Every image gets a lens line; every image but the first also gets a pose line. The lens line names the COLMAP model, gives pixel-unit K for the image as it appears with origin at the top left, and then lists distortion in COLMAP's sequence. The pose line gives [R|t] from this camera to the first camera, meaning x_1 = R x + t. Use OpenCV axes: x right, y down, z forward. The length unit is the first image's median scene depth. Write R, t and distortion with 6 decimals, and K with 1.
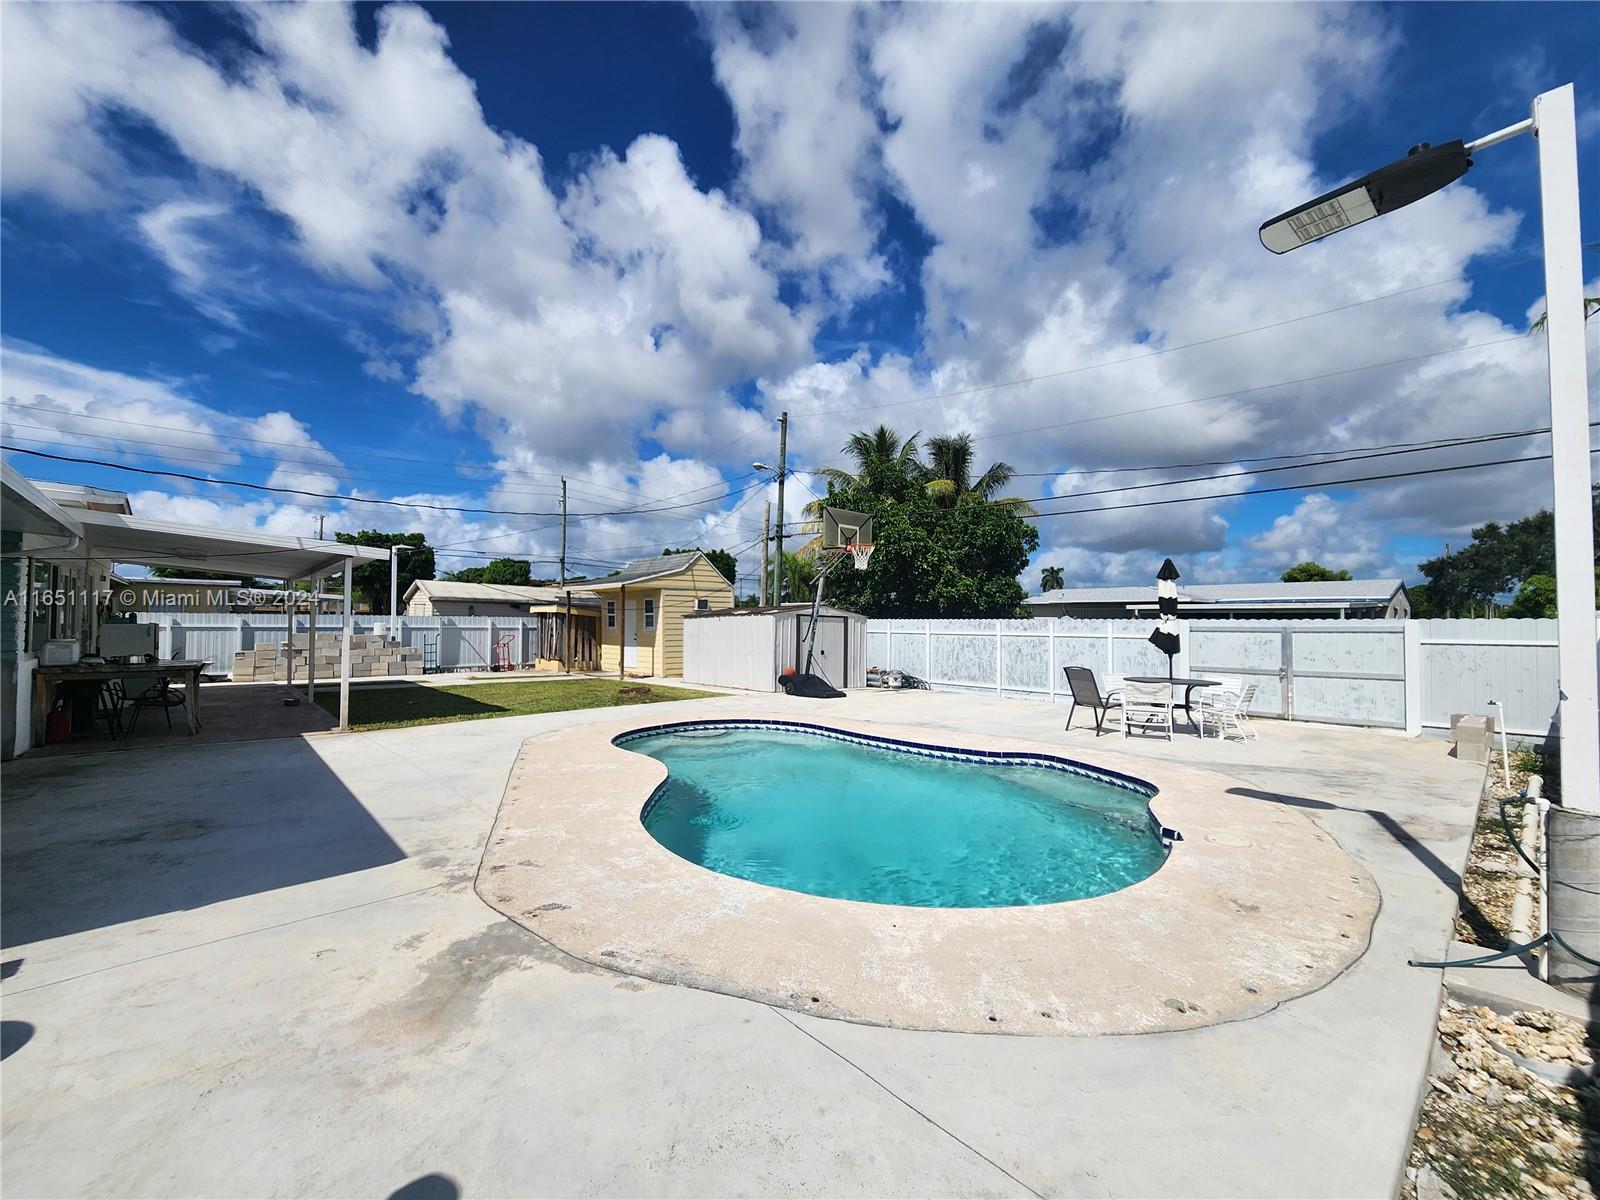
lens RADIAL K [[654.6, 0, 784.6], [0, 654.6, 605.9], [0, 0, 1]] dist [0.001215, -0.008391]
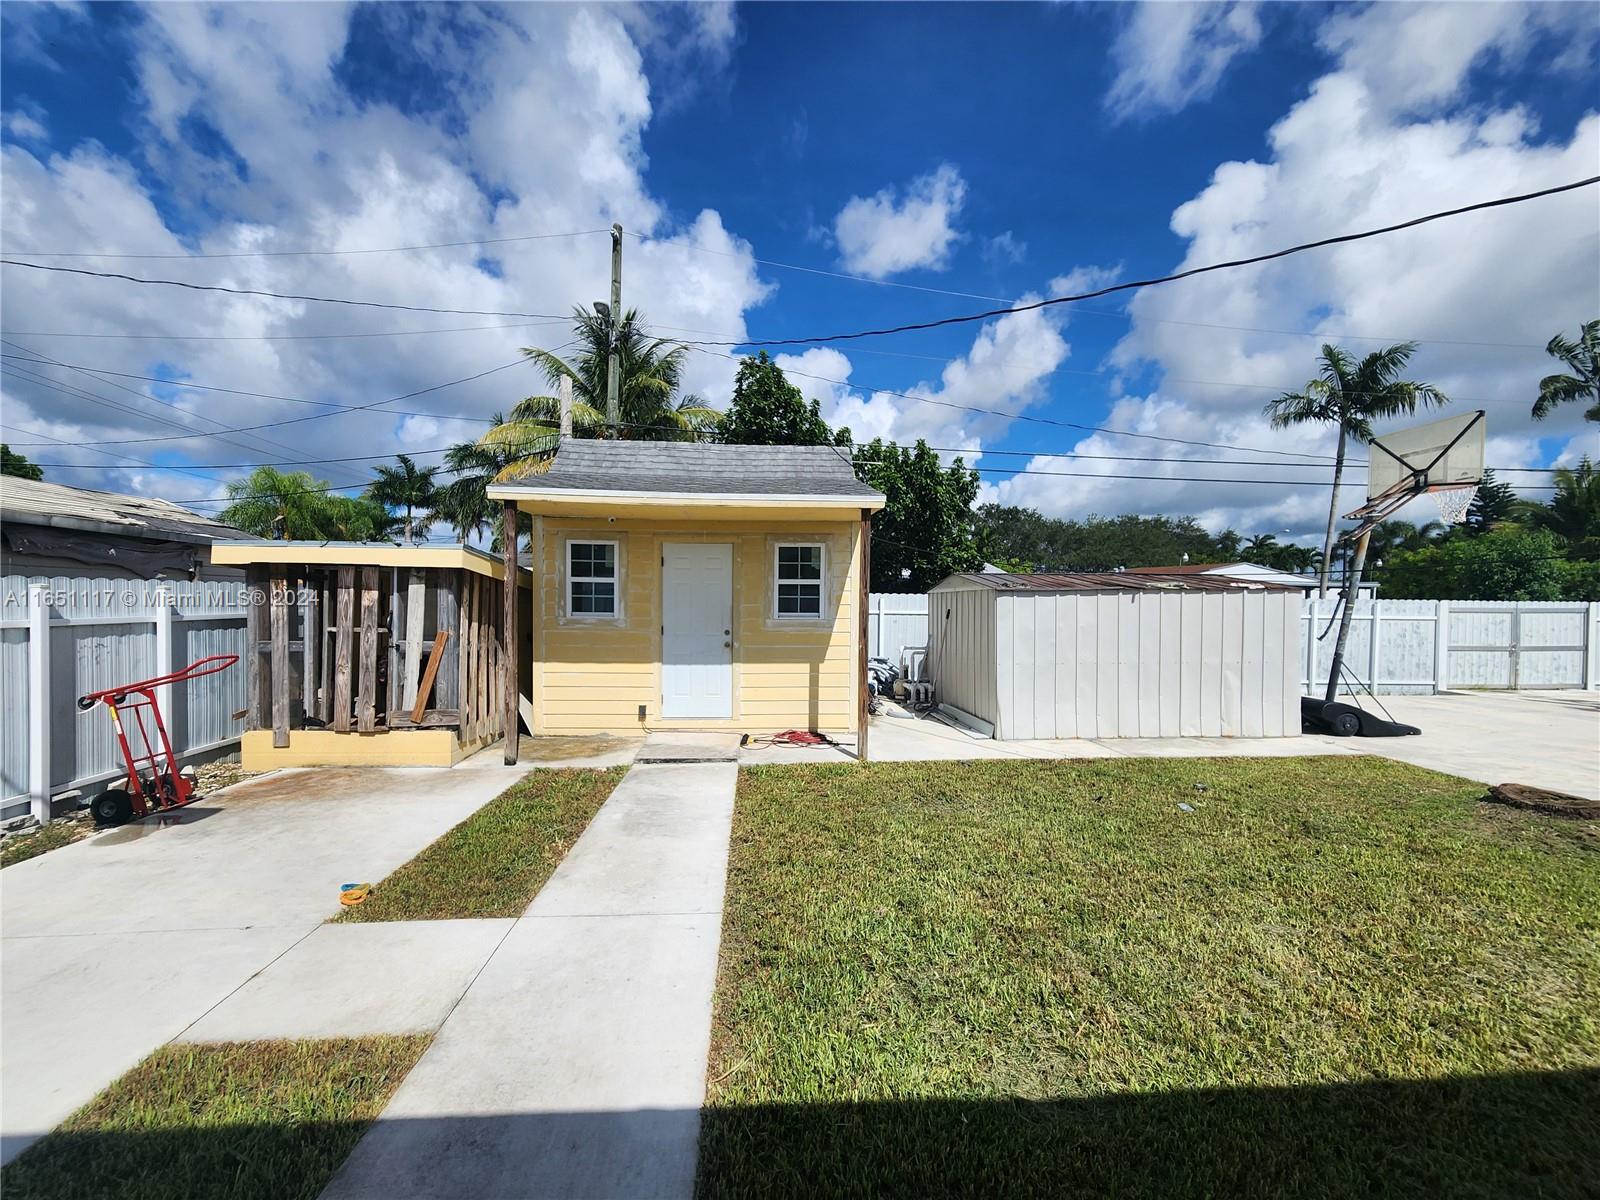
lens RADIAL K [[741.0, 0, 800.0], [0, 741.0, 600.0], [0, 0, 1]] dist [0.016018, -0.014554]
pose [[0.584051, -0.007492, 0.811682, -1.021137], [-0.030261, 0.999061, 0.030996, 0.016494], [-0.811153, -0.042665, 0.583276, 1.284289]]
